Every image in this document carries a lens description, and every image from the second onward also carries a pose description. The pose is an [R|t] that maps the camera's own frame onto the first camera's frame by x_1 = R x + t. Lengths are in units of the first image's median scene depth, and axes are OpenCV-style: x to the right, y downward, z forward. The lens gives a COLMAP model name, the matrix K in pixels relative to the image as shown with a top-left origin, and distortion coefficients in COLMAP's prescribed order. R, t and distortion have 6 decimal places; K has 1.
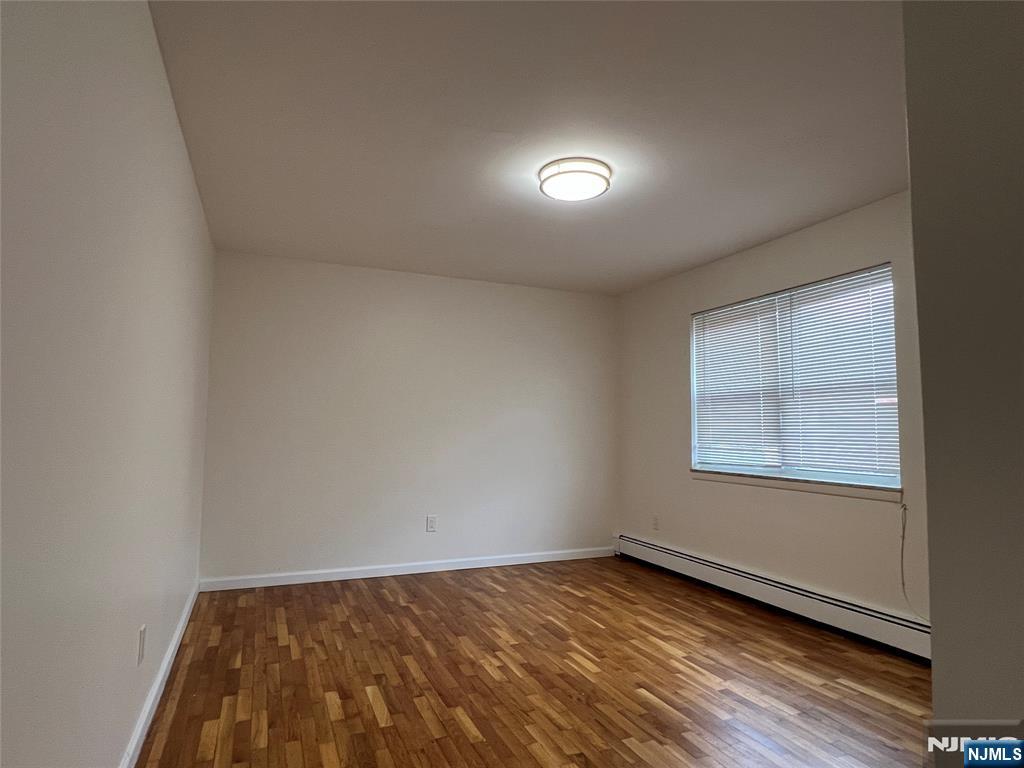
lens RADIAL K [[581.7, 0, 514.4], [0, 581.7, 381.6], [0, 0, 1]] dist [-0.000741, -0.001863]
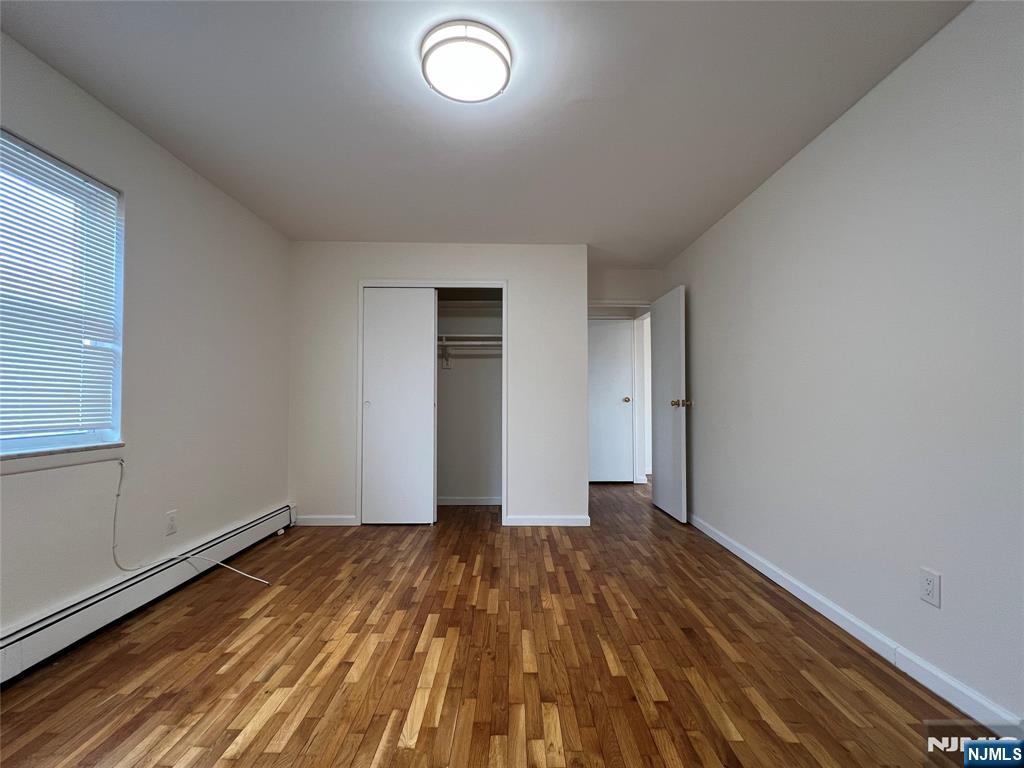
lens RADIAL K [[447.3, 0, 512.9], [0, 447.3, 384.8], [0, 0, 1]] dist [-0.001185, 0.001134]
pose [[-0.919533, 0.005989, 0.392966, -0.176104], [-0.042613, 0.992470, -0.114839, 0.141241], [-0.390695, -0.122343, -0.912354, 1.354706]]
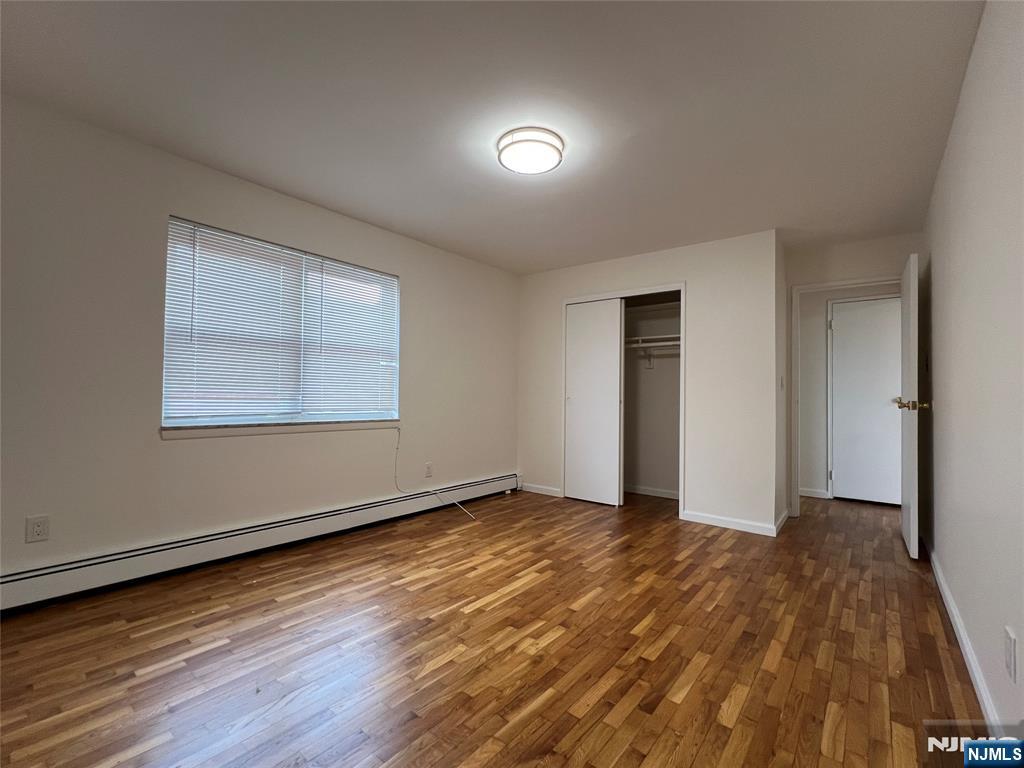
lens RADIAL K [[447.3, 0, 513.9], [0, 447.3, 384.1], [0, 0, 1]] dist [-0.001185, 0.001134]
pose [[-0.465364, 0.008586, 0.885078, -0.566411], [-0.096122, 0.993549, -0.060178, 0.125543], [-0.879885, -0.113080, -0.461536, 1.248530]]
